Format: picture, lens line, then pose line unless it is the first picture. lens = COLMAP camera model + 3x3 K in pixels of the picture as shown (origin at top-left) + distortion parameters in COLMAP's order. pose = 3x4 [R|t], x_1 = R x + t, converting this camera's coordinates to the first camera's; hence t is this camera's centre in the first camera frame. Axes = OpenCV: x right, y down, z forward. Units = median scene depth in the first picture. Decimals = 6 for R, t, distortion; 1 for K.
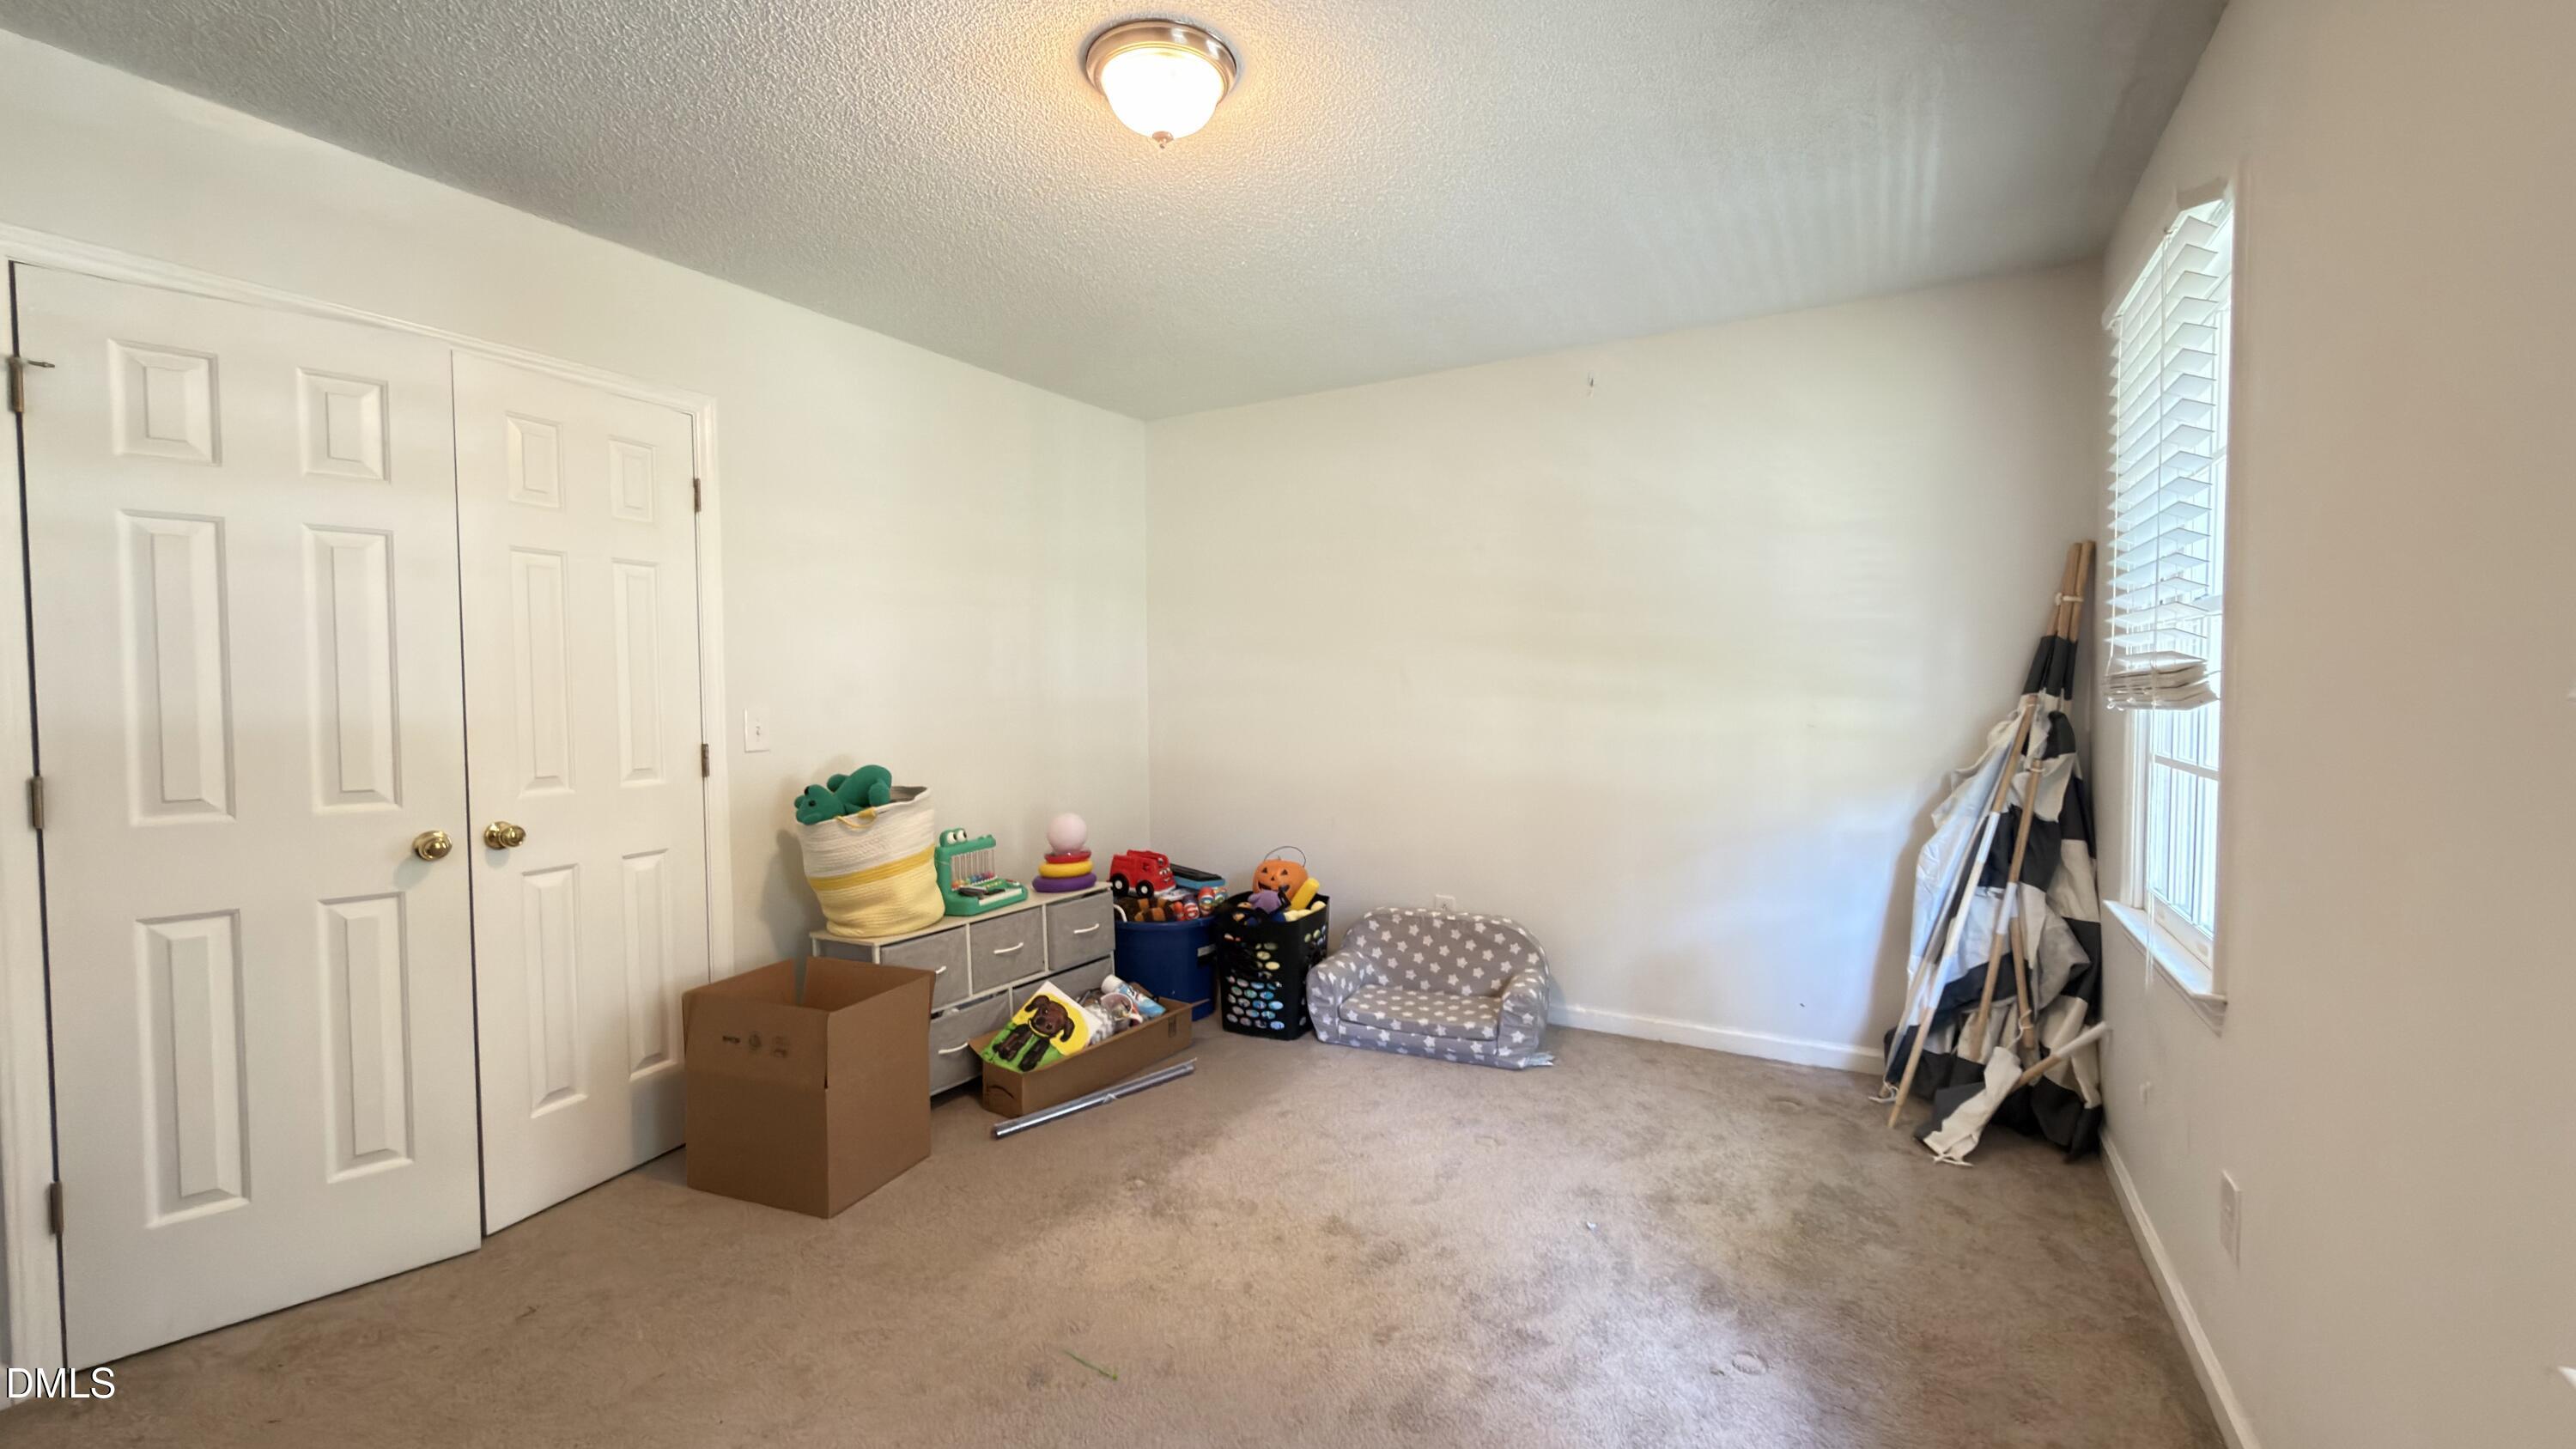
lens RADIAL K [[1031.6, 0, 1281.6], [0, 1031.6, 724.5], [0, 0, 1]] dist [0.001234, 0.000002]
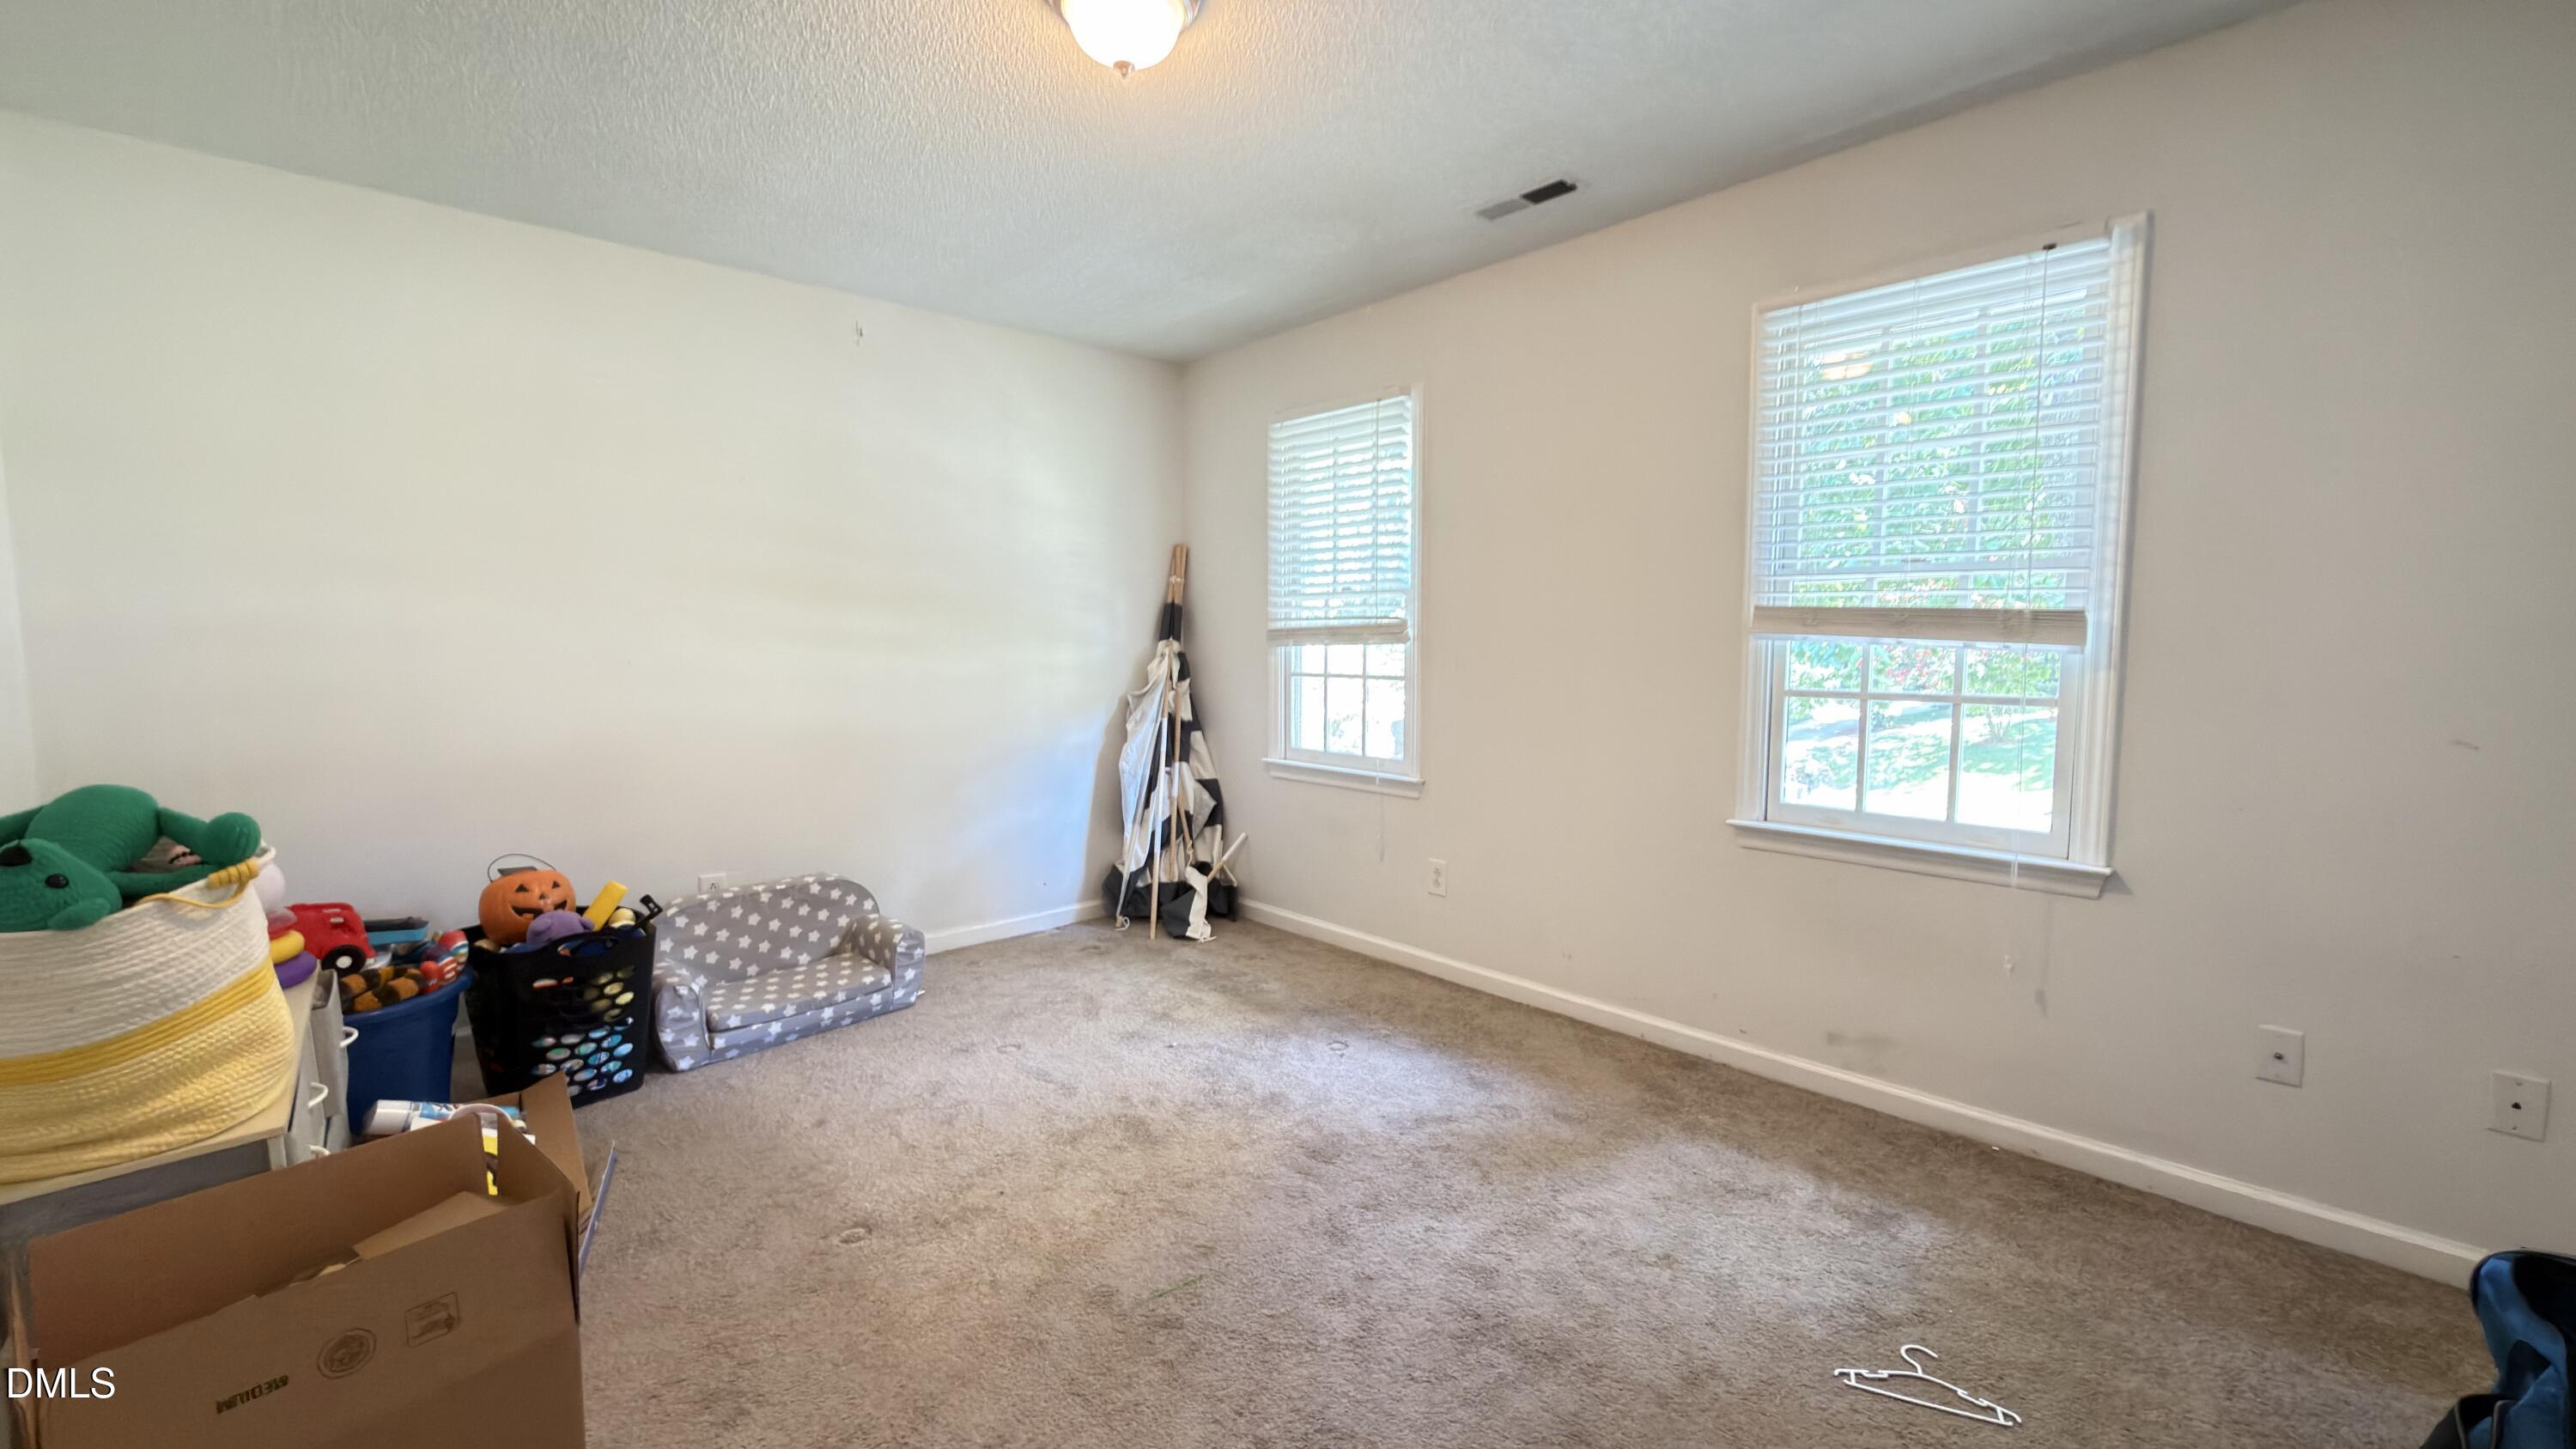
lens RADIAL K [[1031.6, 0, 1282.4], [0, 1031.6, 721.6], [0, 0, 1]] dist [0.001234, 0.000002]
pose [[0.296508, -0.069430, 0.952503, -0.633997], [0.035881, 0.997460, 0.061537, 0.002018], [-0.954356, 0.015930, 0.298246, 0.341869]]
